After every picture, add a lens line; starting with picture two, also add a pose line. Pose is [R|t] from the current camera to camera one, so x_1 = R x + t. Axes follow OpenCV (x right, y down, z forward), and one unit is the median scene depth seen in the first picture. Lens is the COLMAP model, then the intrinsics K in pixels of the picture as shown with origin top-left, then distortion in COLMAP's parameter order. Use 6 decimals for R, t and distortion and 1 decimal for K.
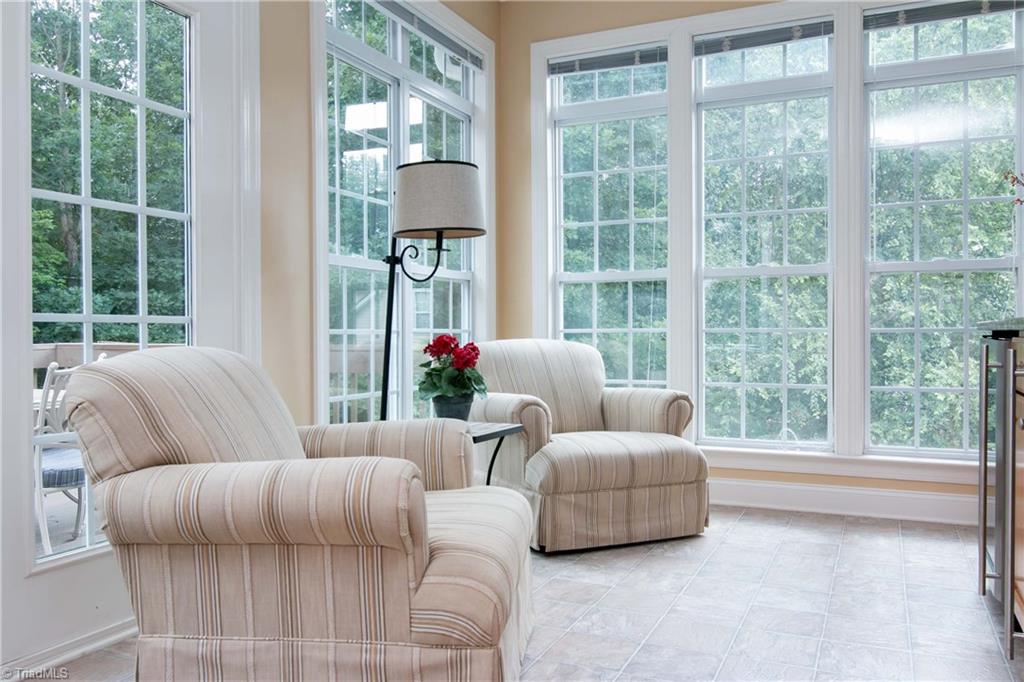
lens RADIAL K [[805.1, 0, 509.6], [0, 805.1, 337.4], [0, 0, 1]] dist [0.006751, 0.004701]
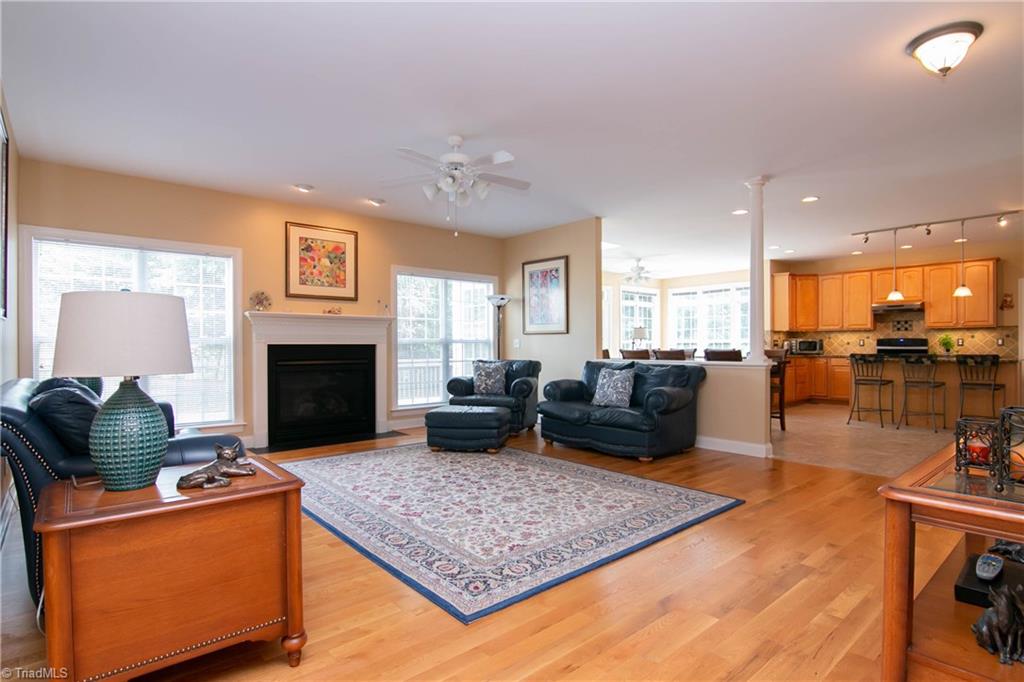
lens RADIAL K [[520.2, 0, 512.1], [0, 520.2, 349.2], [0, 0, 1]] dist [-0.007764, -0.009230]
pose [[0.910342, -0.002444, -0.413849, 0.445164], [0.003284, 0.999994, 0.001319, -0.041401], [0.413843, -0.002560, 0.910345, -2.049070]]
